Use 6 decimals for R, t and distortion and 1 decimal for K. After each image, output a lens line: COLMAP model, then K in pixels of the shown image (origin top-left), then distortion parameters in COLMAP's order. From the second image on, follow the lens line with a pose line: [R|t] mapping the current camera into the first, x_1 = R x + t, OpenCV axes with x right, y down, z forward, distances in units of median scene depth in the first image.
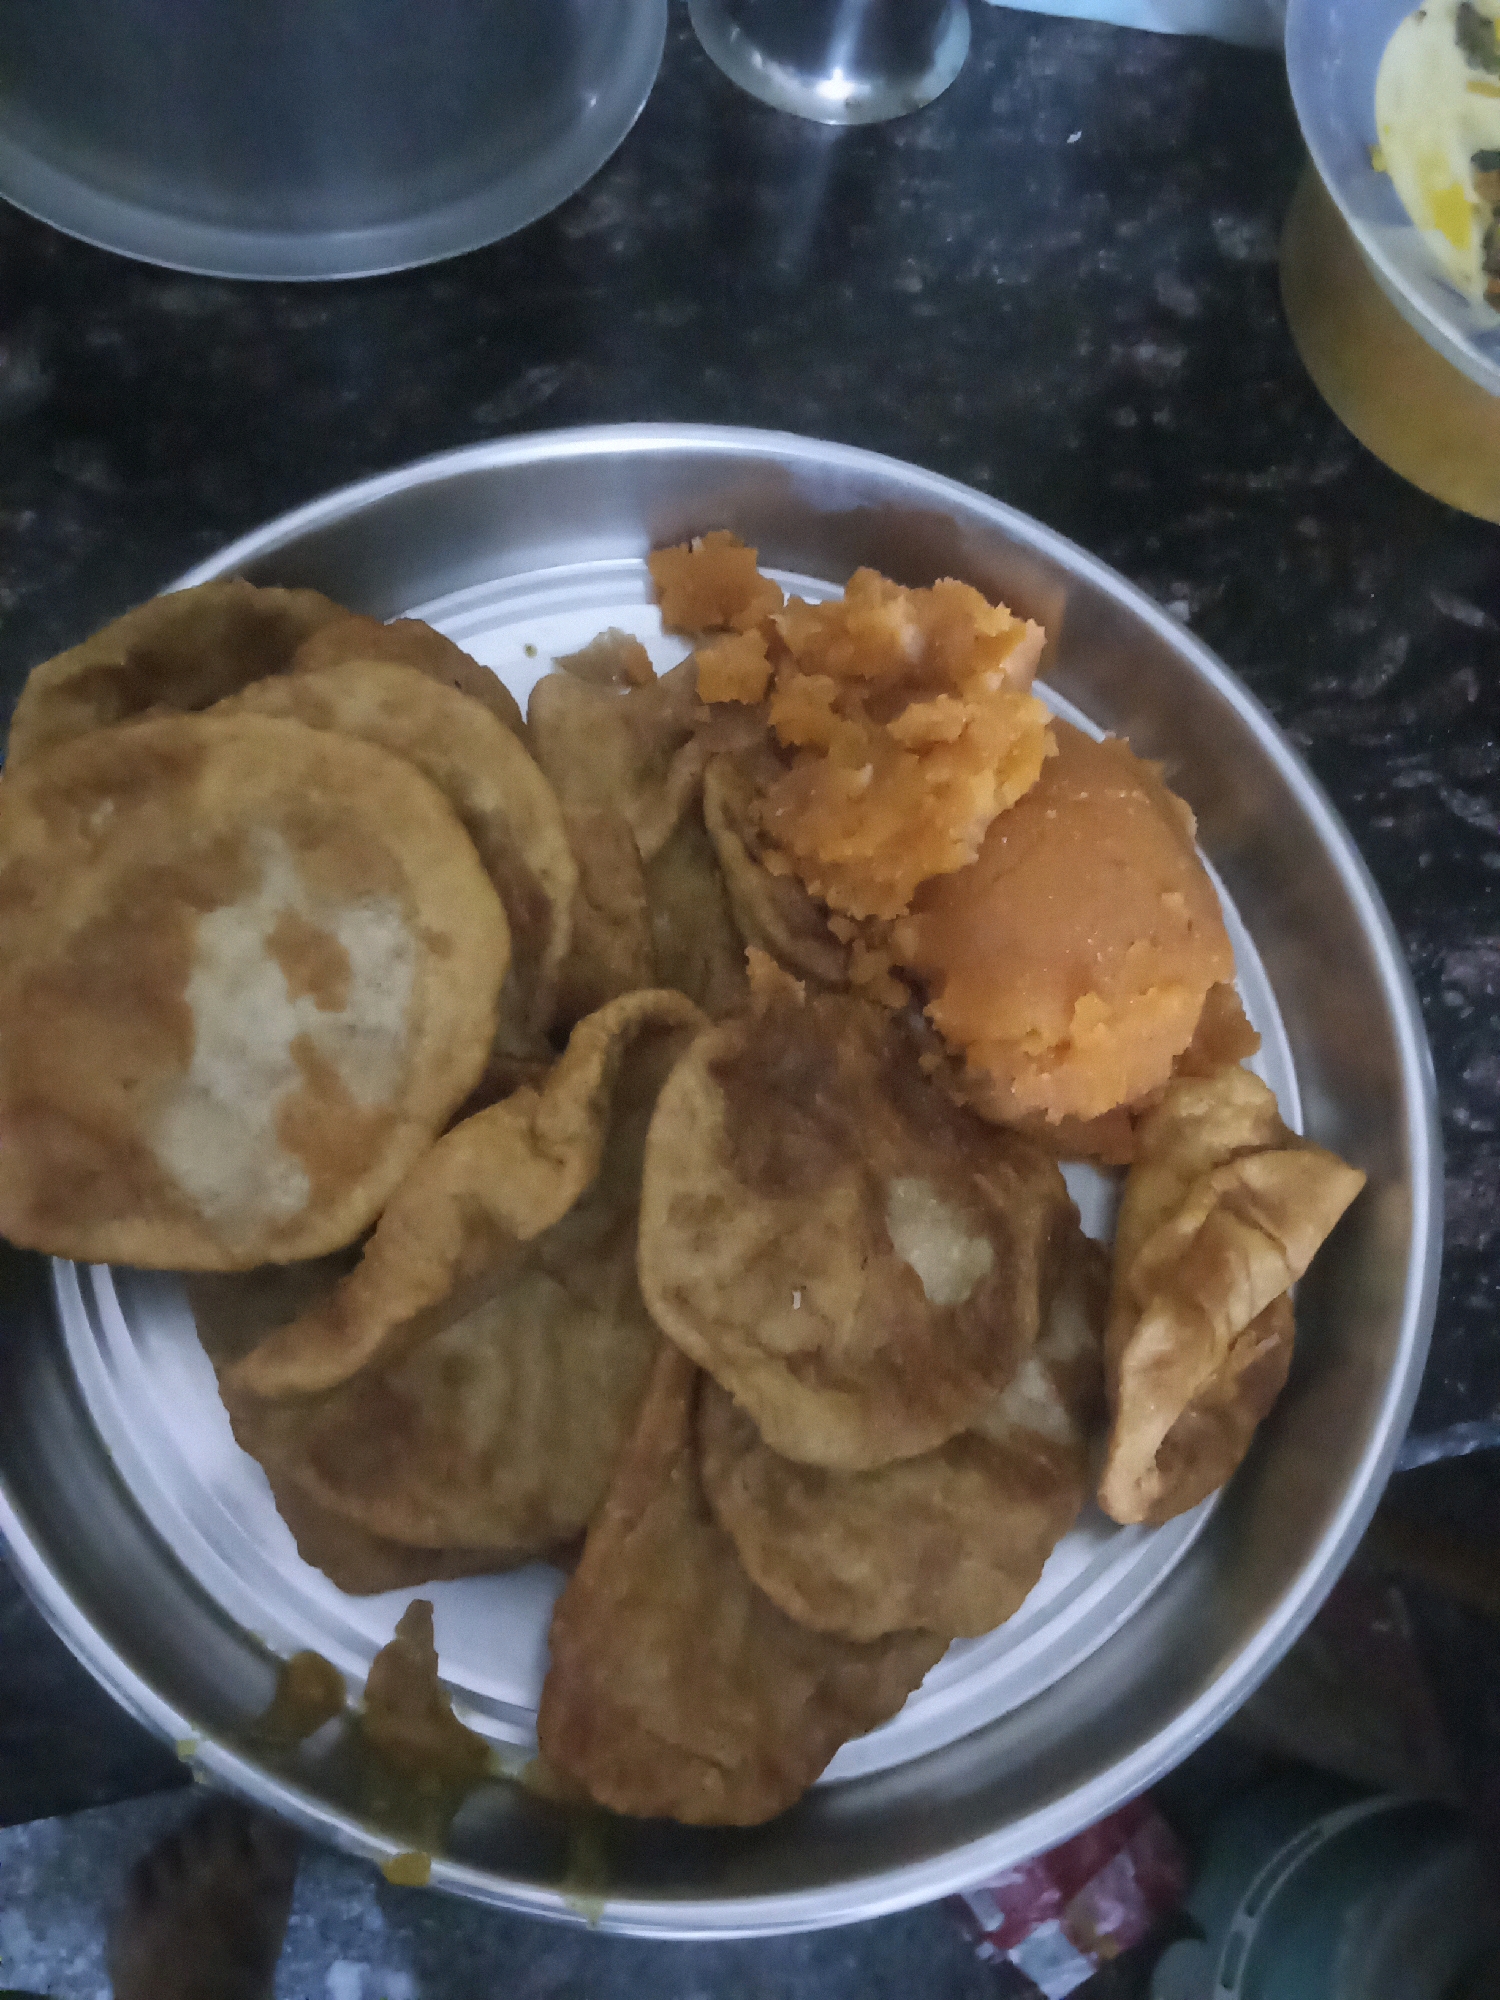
lens RADIAL K [[1546.3, 0, 750.0], [0, 1546.3, 1000.0], [0, 0, 1]] dist [0.080883, -0.131347]
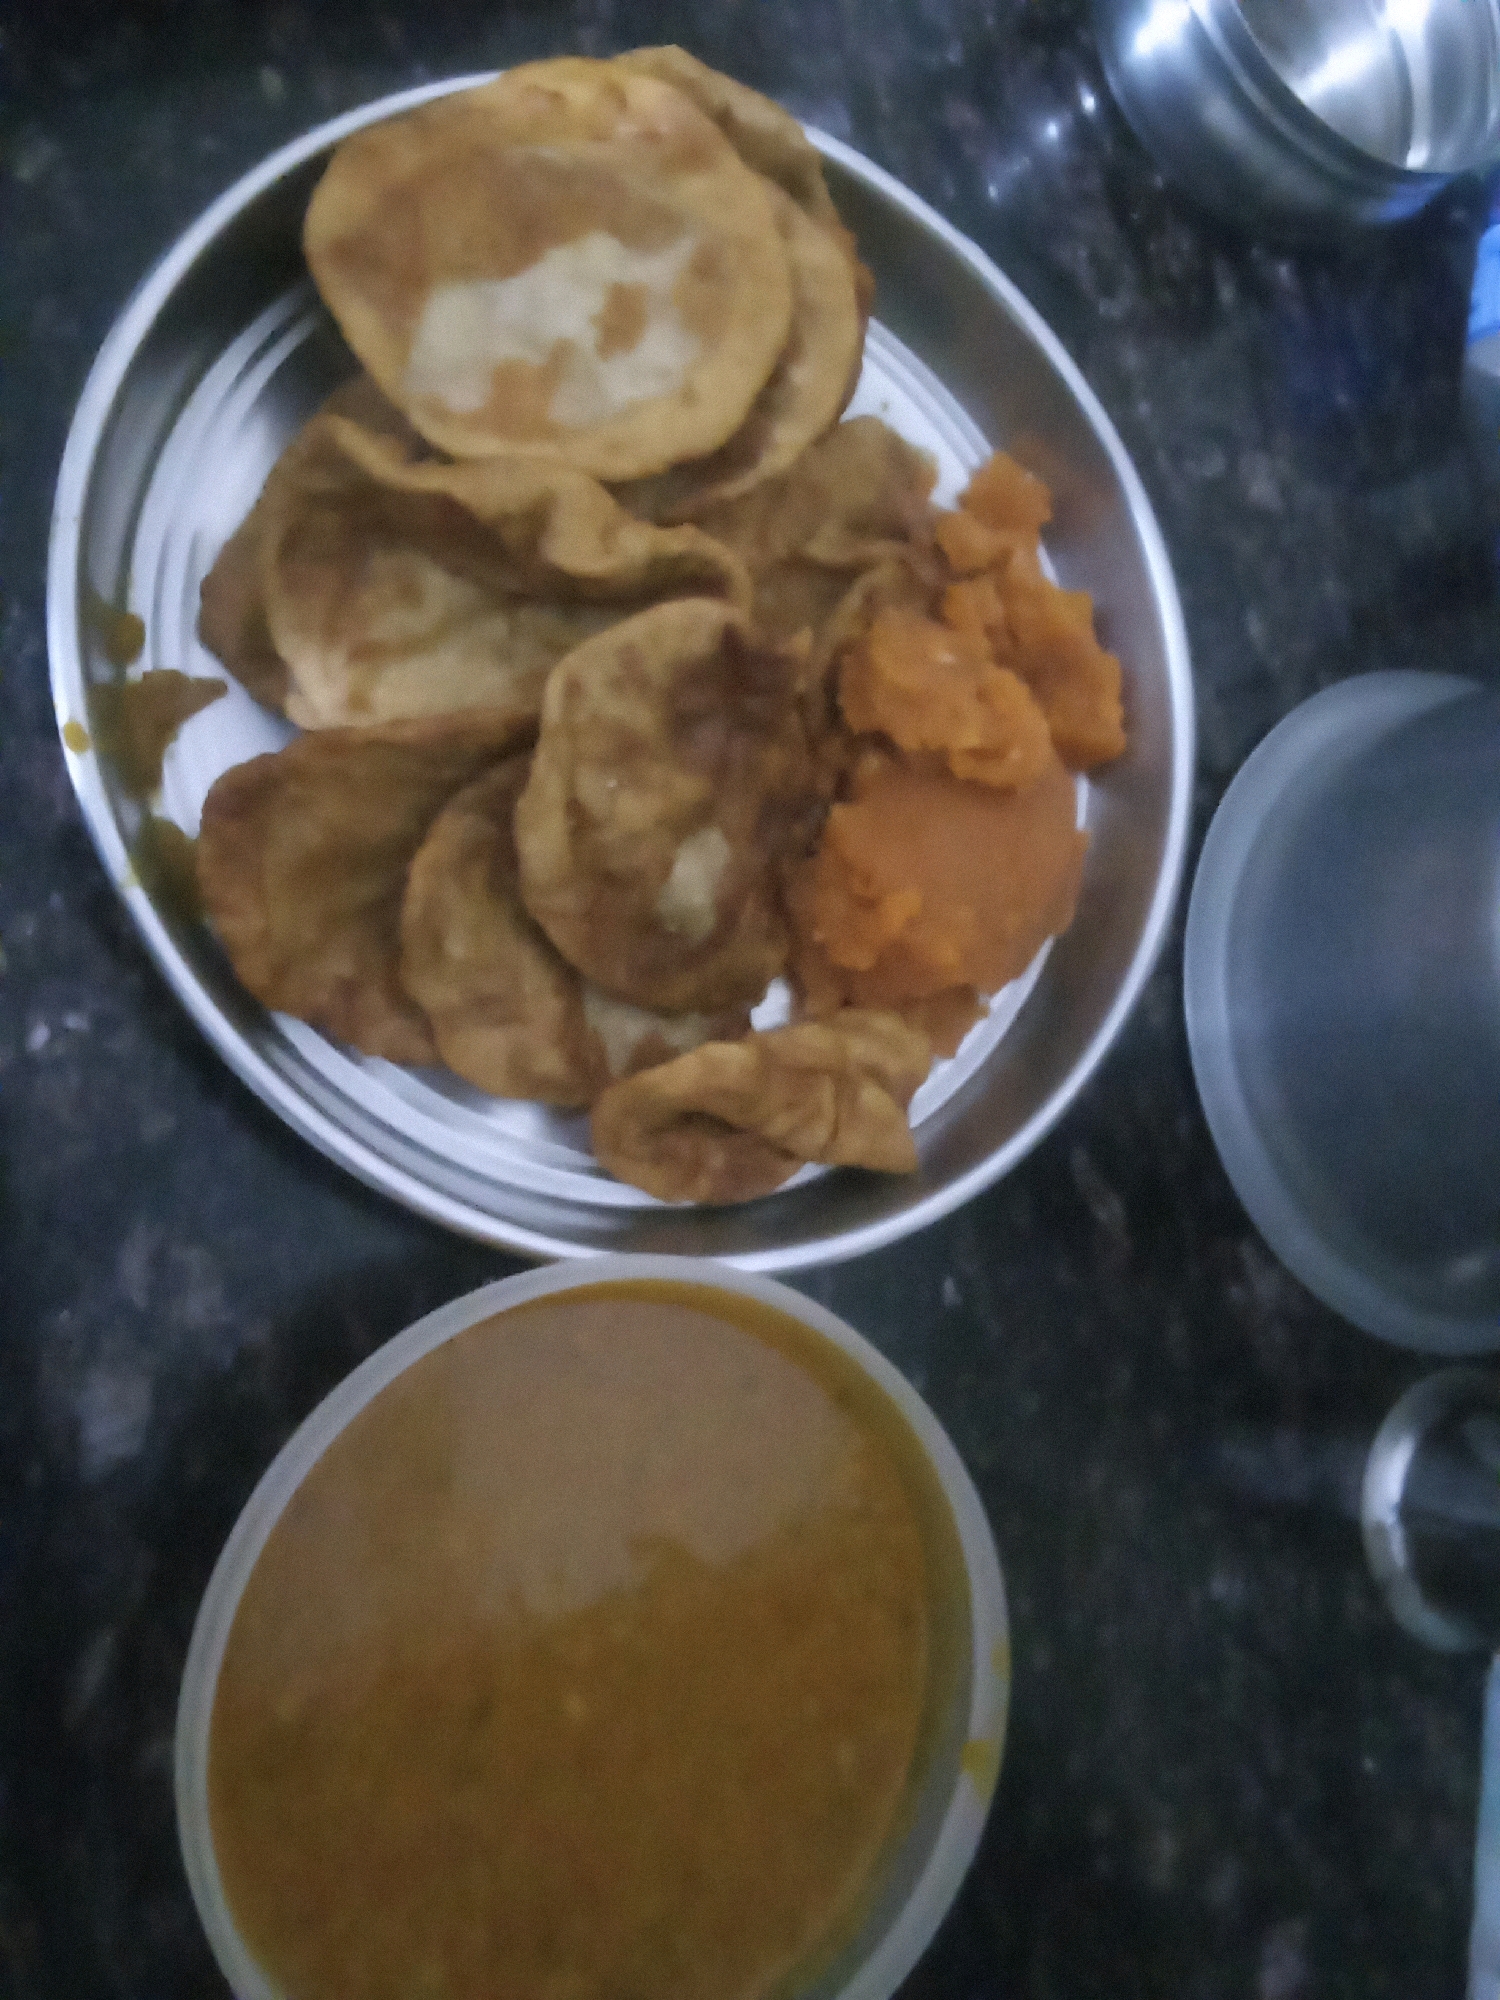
lens RADIAL K [[1546.3, 0, 750.0], [0, 1546.3, 1000.0], [0, 0, 1]] dist [0.080883, -0.131347]
pose [[0.551184, 0.833354, 0.041447, 0.183499], [-0.829306, 0.552625, -0.082811, 0.295343], [-0.091915, 0.011271, 0.995703, -0.278672]]
